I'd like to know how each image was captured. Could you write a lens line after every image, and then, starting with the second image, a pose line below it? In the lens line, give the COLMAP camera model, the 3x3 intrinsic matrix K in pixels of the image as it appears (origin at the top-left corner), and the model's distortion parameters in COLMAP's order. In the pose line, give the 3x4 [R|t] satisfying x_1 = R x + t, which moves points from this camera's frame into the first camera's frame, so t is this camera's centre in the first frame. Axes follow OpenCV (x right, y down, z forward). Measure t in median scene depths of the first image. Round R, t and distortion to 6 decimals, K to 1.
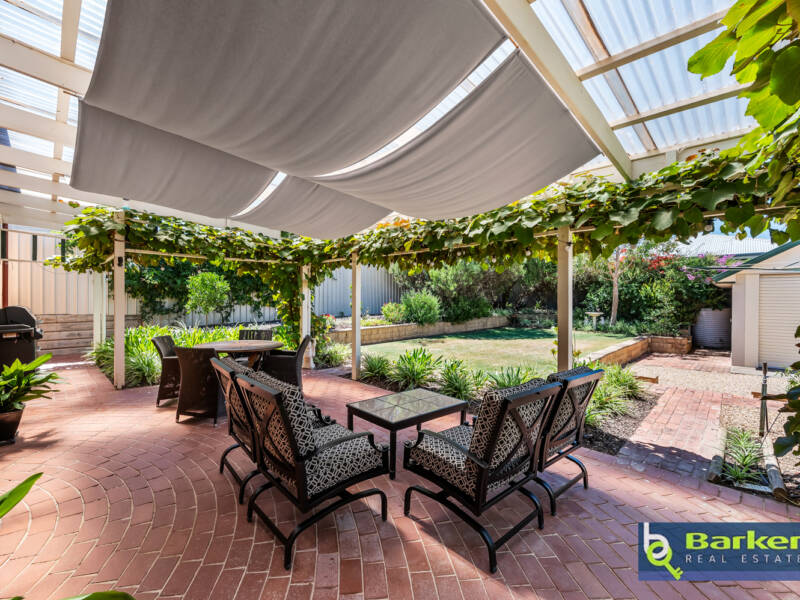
lens RADIAL K [[357.0, 0, 407.0], [0, 357.0, 296.8], [0, 0, 1]] dist [-0.003477, -0.000315]
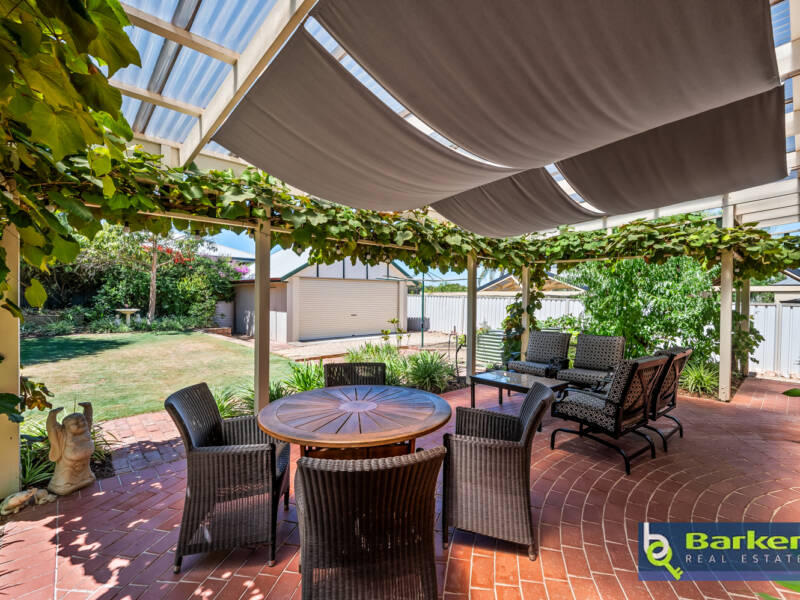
lens RADIAL K [[369.7, 0, 398.1], [0, 369.7, 294.5], [0, 0, 1]] dist [0.001043, 0.000194]
pose [[0.043667, -0.004646, 0.999035, -0.340076], [-0.011681, 0.999918, 0.005160, -0.002776], [-0.998978, -0.011895, 0.043609, 0.354330]]
